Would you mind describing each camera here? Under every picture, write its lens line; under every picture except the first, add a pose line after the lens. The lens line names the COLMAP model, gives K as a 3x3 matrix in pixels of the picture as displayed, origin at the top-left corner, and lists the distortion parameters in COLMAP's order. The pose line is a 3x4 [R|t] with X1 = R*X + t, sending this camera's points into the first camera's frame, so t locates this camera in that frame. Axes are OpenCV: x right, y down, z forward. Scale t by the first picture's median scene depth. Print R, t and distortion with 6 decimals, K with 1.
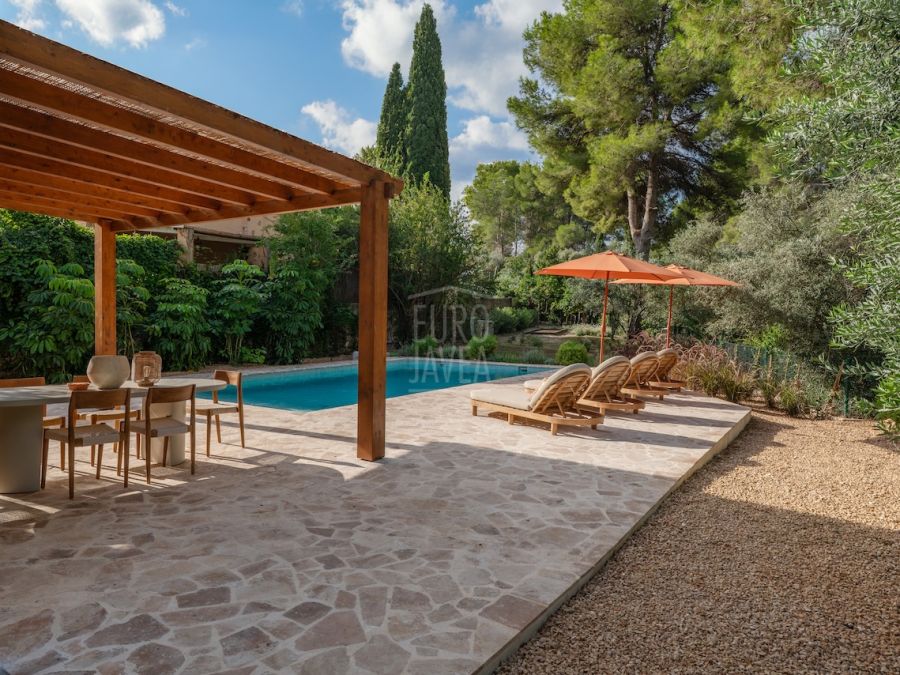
lens RADIAL K [[593.1, 0, 457.0], [0, 593.1, 330.6], [0, 0, 1]] dist [0.012165, 0.000129]
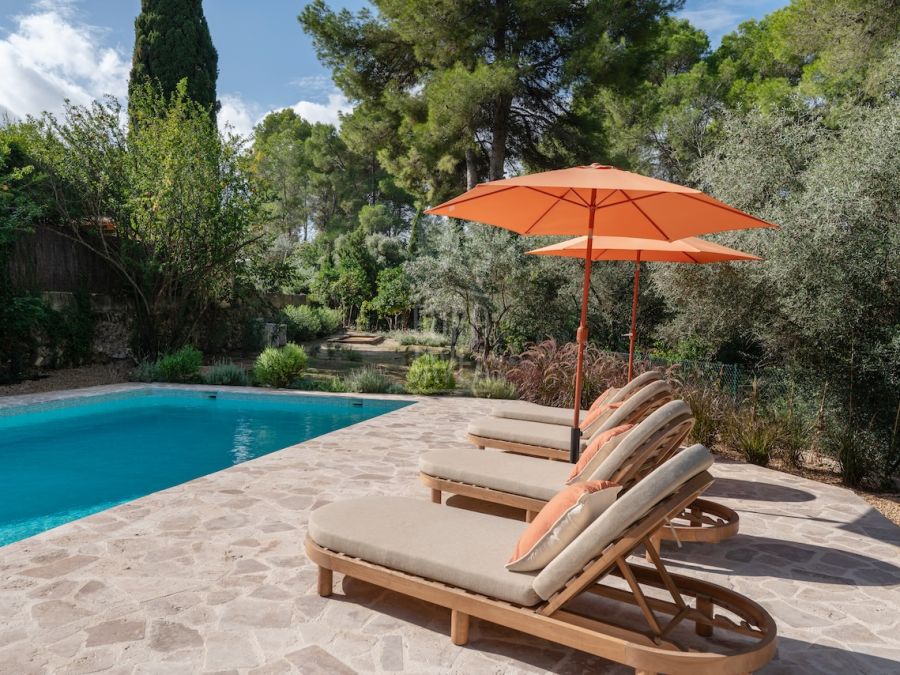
lens RADIAL K [[708.6, 0, 448.1], [0, 708.6, 350.3], [0, 0, 1]] dist [-0.013263, 0.002109]
pose [[0.954575, -0.006340, 0.297904, -0.005001], [0.001184, 0.999846, 0.017483, -0.000140], [-0.297969, -0.016336, 0.954436, 0.136207]]
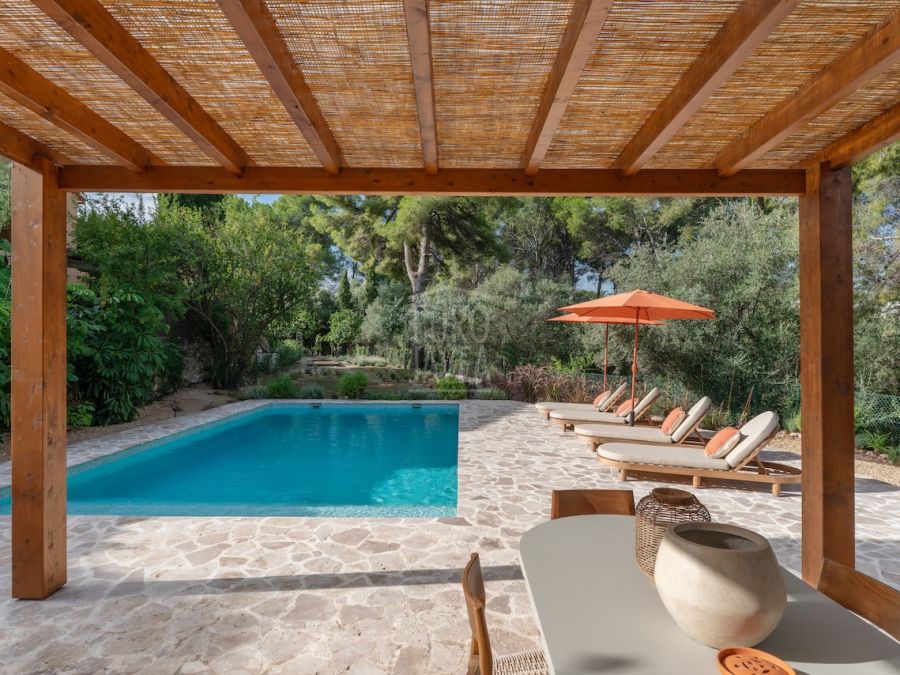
lens RADIAL K [[510.9, 0, 466.7], [0, 510.9, 330.7], [0, 0, 1]] dist [-0.007872, 0.006448]
pose [[0.848332, 0.007240, 0.529416, -0.120254], [0.021355, 0.998625, -0.047876, -0.007729], [-0.529034, 0.051920, 0.847011, 0.114861]]
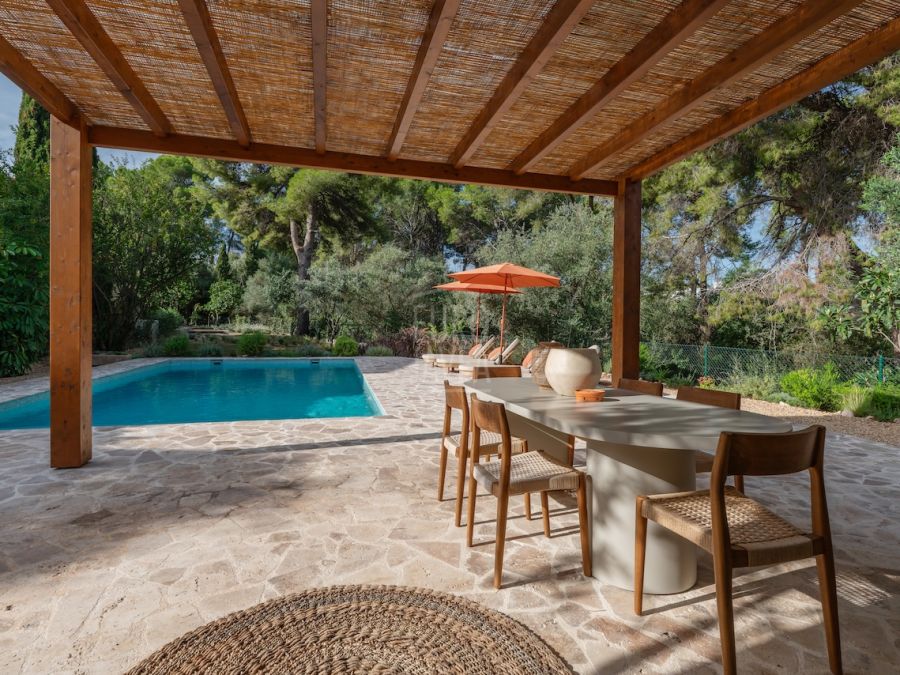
lens RADIAL K [[464.2, 0, 460.6], [0, 464.2, 312.3], [0, 0, 1]] dist [-0.004539, 0.000353]
pose [[0.687496, 0.016712, 0.725996, -0.150101], [0.012264, 0.999325, -0.034618, 0.002696], [-0.726085, 0.032703, 0.686827, 0.100205]]
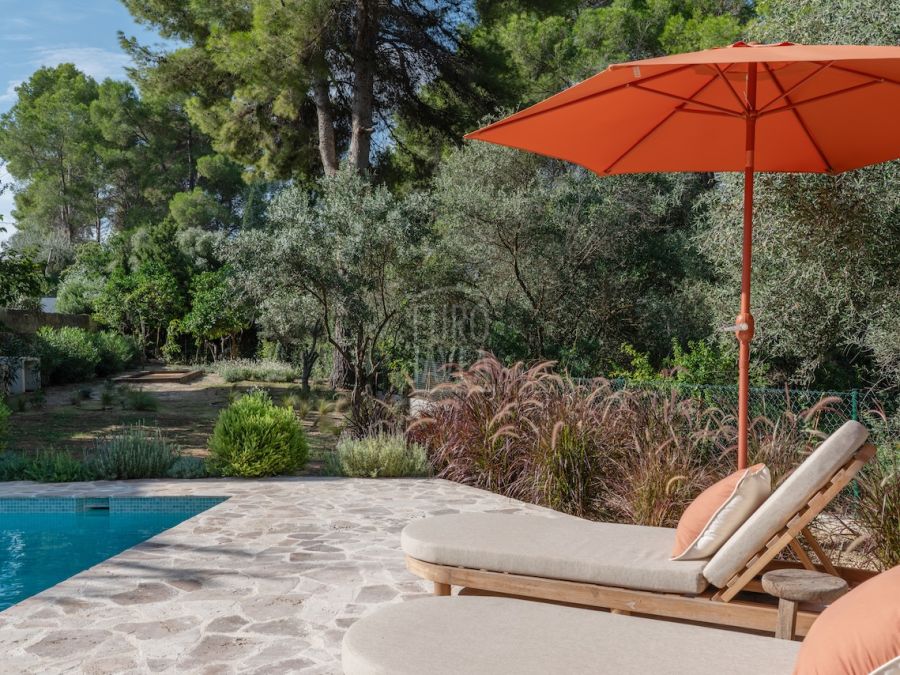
lens RADIAL K [[897.0, 0, 453.1], [0, 897.0, 344.3], [0, 0, 1]] dist [0.003493, 0.000000]
pose [[0.891343, -0.025175, 0.452630, 0.034613], [0.040116, 0.998920, -0.023439, 0.002386], [-0.451552, 0.039050, 0.891390, 0.252442]]
